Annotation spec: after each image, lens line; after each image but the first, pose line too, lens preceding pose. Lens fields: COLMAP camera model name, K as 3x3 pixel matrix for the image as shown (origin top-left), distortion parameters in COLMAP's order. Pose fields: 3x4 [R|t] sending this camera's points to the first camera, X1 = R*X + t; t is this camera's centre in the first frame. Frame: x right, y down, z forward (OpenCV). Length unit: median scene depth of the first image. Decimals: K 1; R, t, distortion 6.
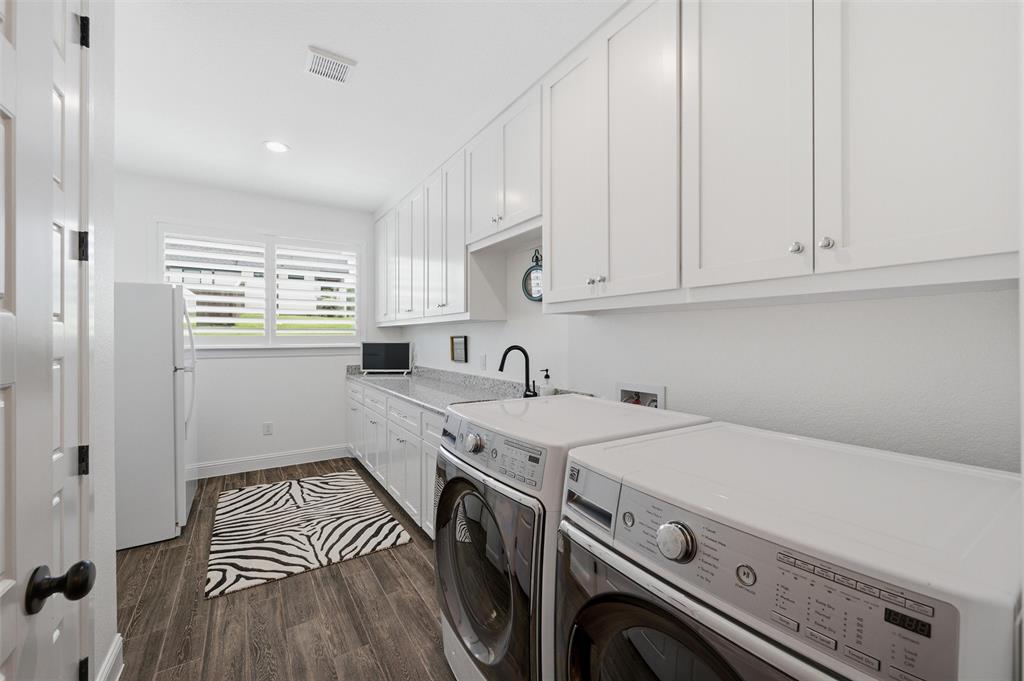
lens RADIAL K [[405.0, 0, 509.3], [0, 405.0, 339.9], [0, 0, 1]] dist [0.000129, -0.000049]
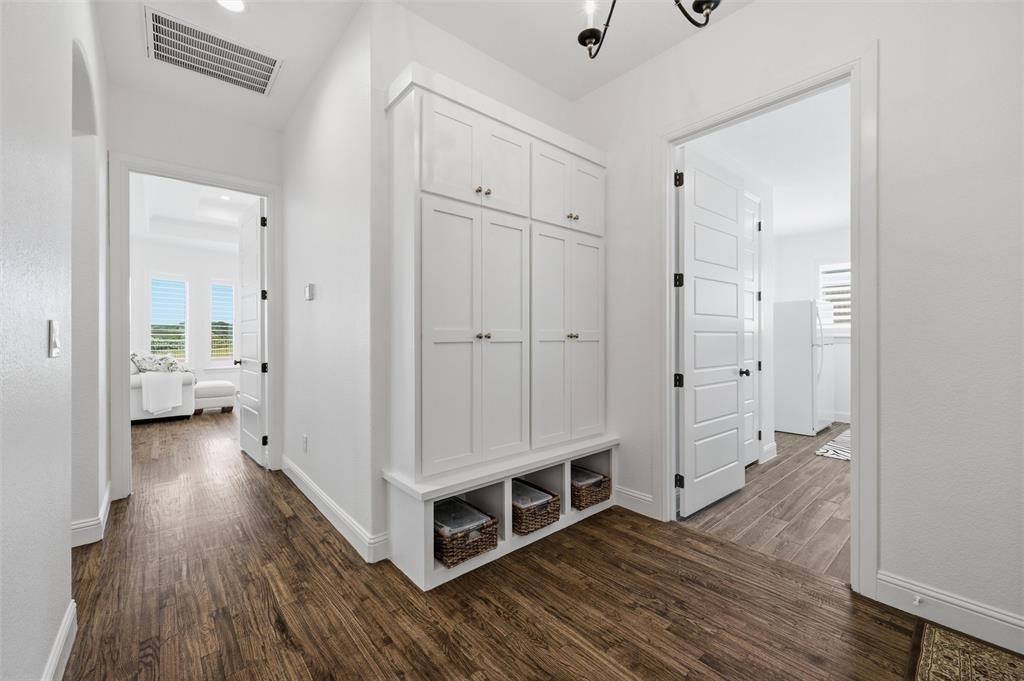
lens RADIAL K [[405.0, 0, 509.3], [0, 405.0, 339.9], [0, 0, 1]] dist [0.000129, -0.000049]
pose [[0.123915, 0.003172, -0.992288, 0.596482], [-0.000560, 0.999995, 0.003127, 0.030121], [0.992293, 0.000168, 0.123916, -0.427353]]
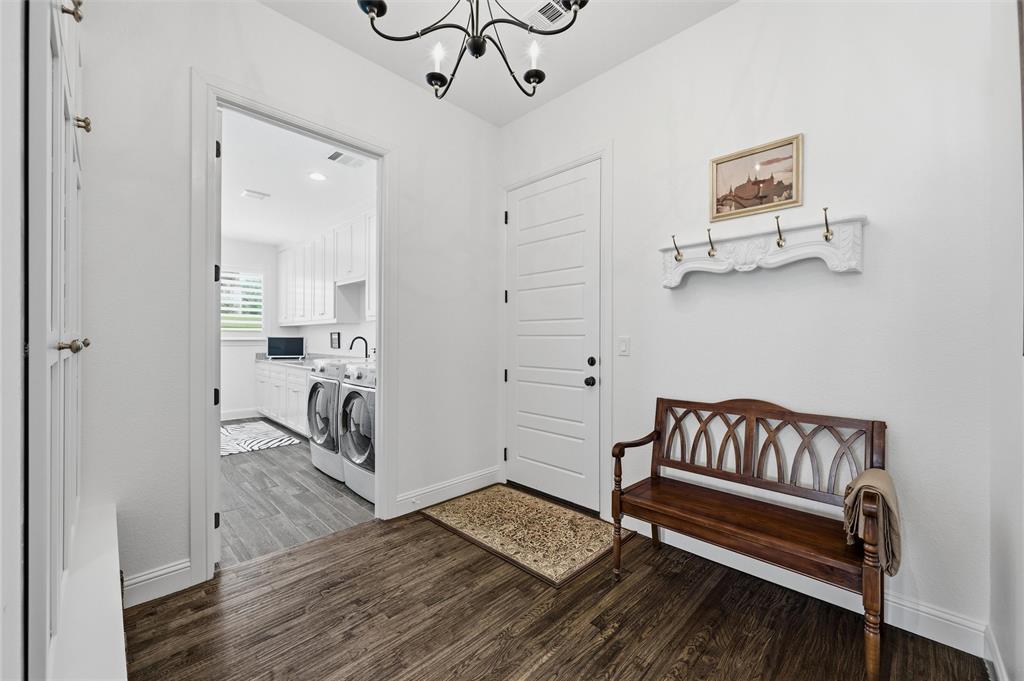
lens RADIAL K [[405.0, 0, 509.3], [0, 405.0, 339.9], [0, 0, 1]] dist [0.000129, -0.000049]
pose [[0.978400, 0.003306, 0.206692, 0.213300], [-0.002719, 0.999991, -0.003121, 0.022831], [-0.206701, 0.002491, 0.978401, -0.699435]]
